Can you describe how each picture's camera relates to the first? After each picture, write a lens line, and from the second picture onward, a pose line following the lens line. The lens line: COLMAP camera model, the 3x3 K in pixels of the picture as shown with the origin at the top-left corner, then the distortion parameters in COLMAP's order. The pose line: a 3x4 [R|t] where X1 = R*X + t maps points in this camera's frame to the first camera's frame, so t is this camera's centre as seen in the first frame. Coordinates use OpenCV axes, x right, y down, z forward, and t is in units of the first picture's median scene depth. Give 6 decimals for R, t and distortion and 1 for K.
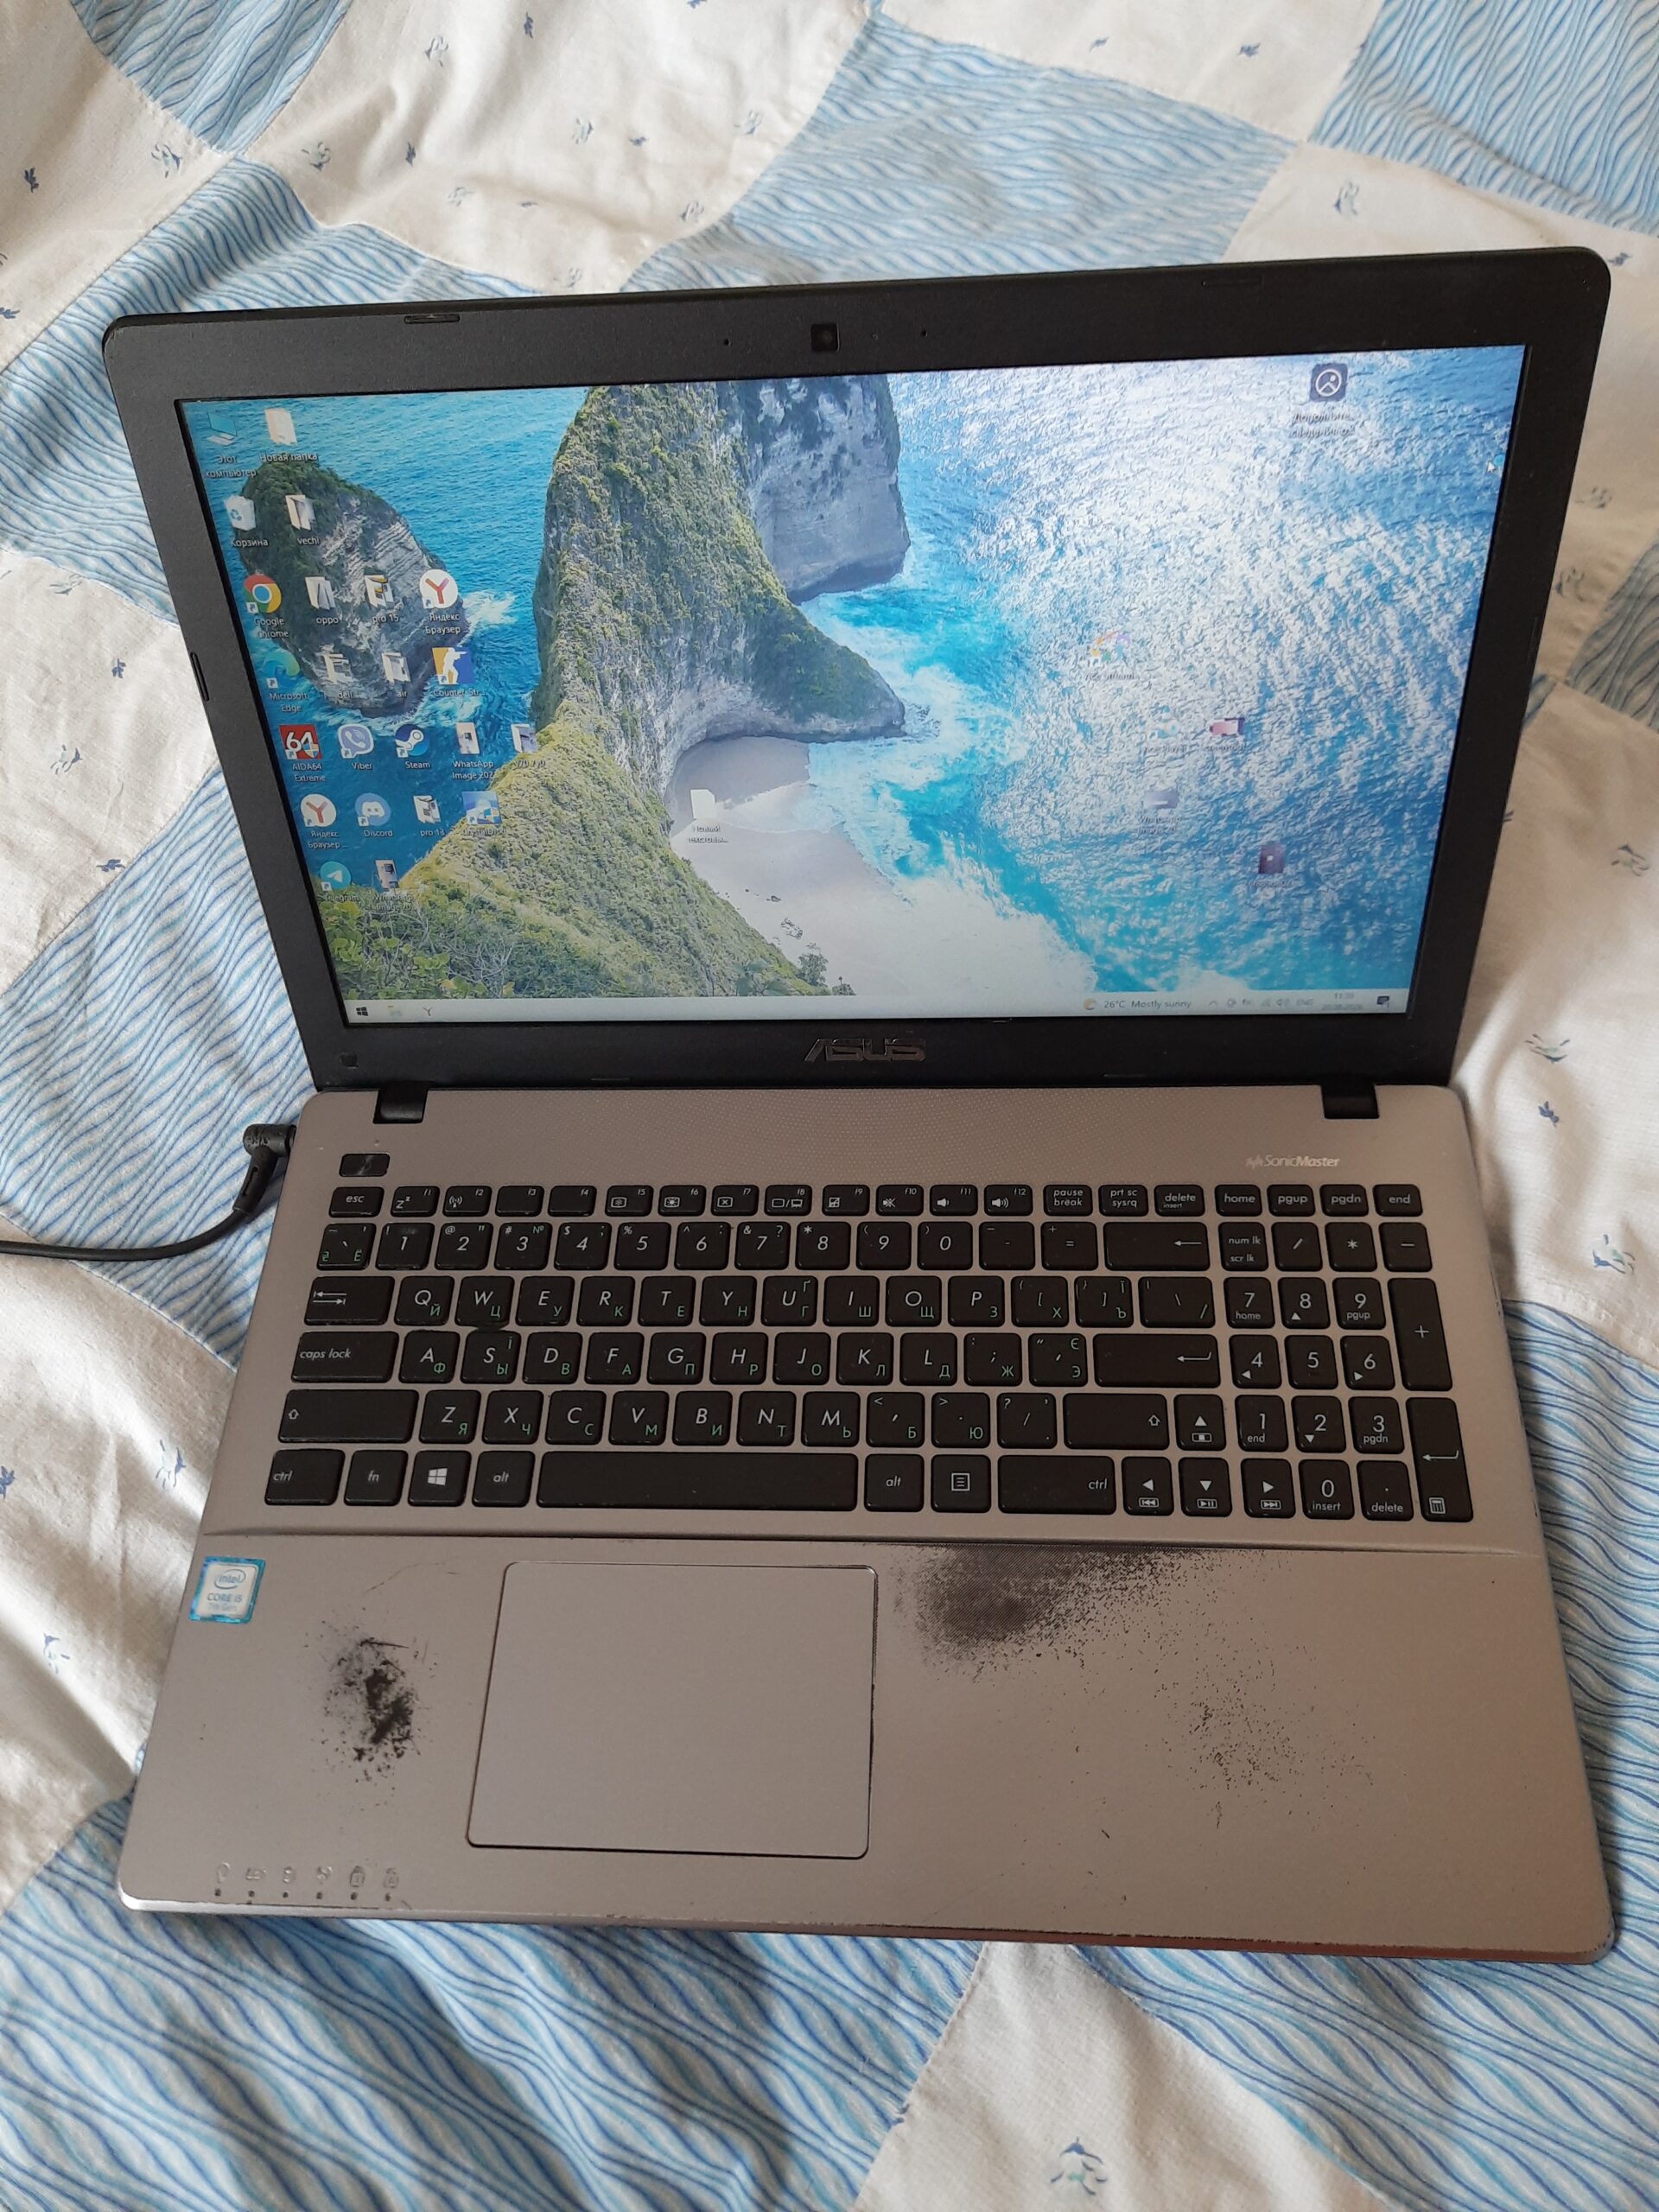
lens RADIAL K [[1665.8, 0, 829.5], [0, 1665.8, 1106.0], [0, 0, 1]] dist [0.051671, -0.087241]
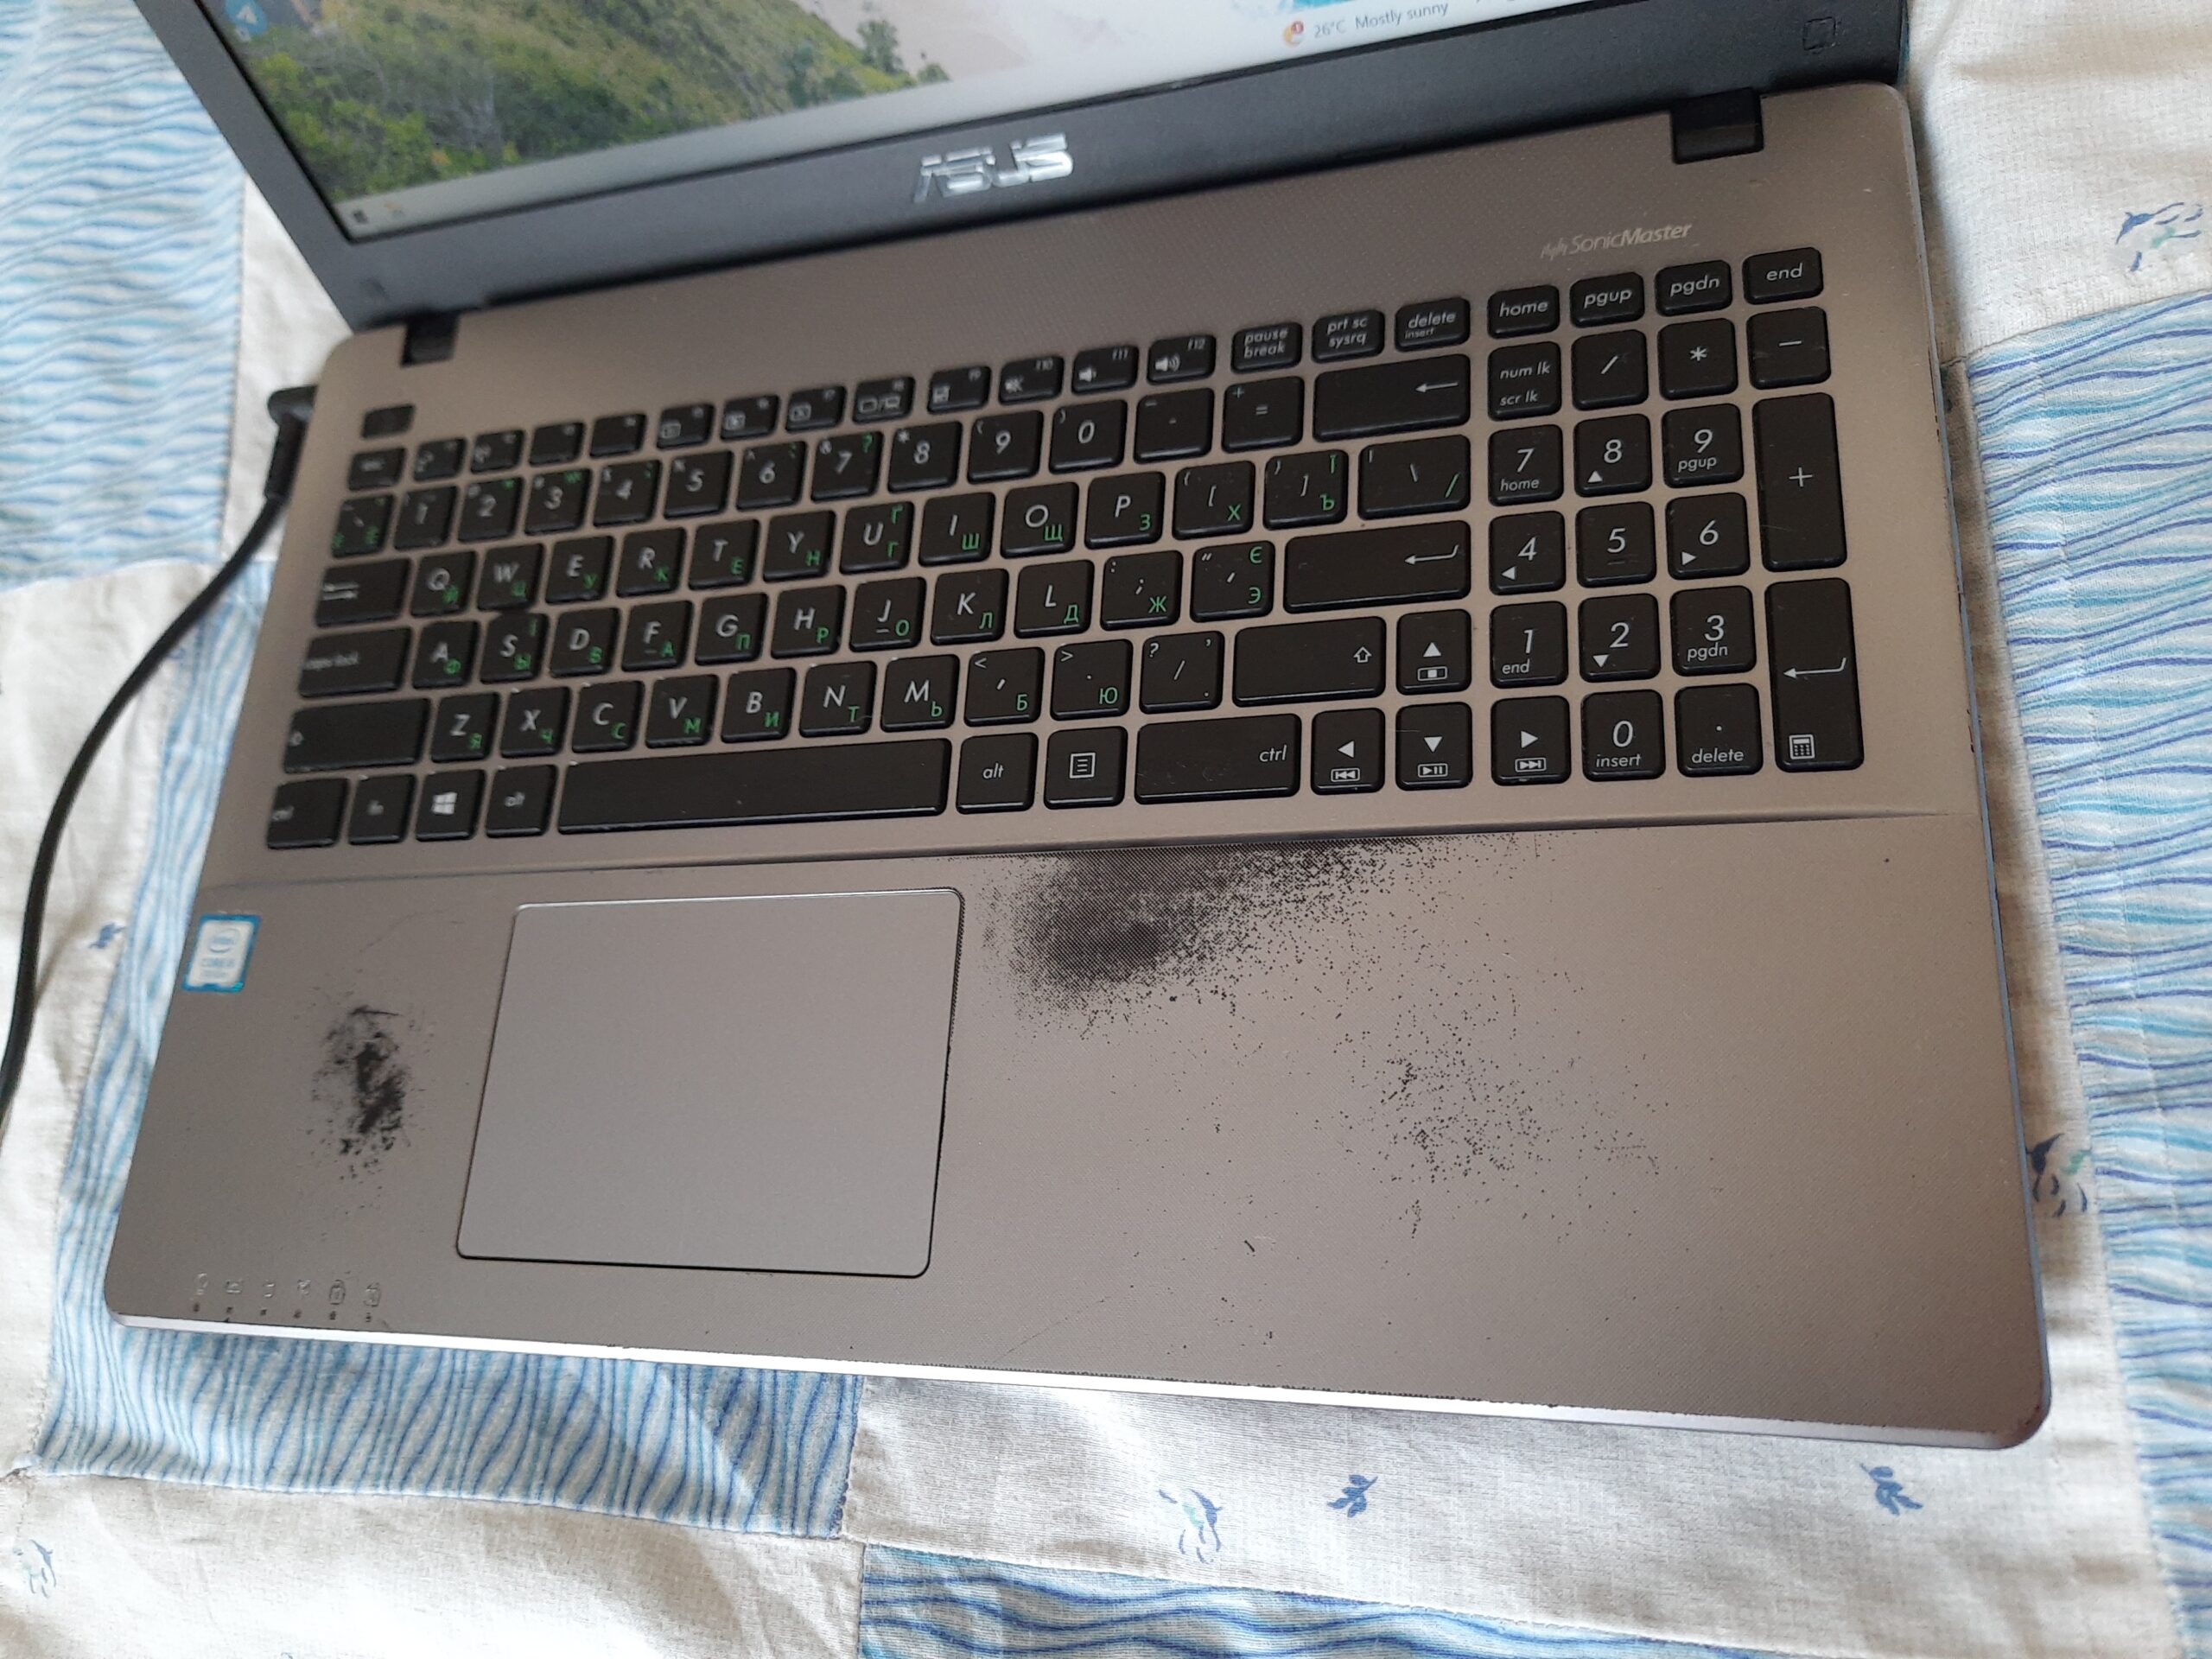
lens RADIAL K [[1665.8, 0, 1106.0], [0, 1665.8, 829.5], [0, 0, 1]] dist [0.051671, -0.087241]
pose [[0.971738, -0.056327, -0.229243, 0.235865], [0.104002, 0.973941, 0.201550, 0.108555], [0.211916, -0.219695, 0.952274, 0.325145]]
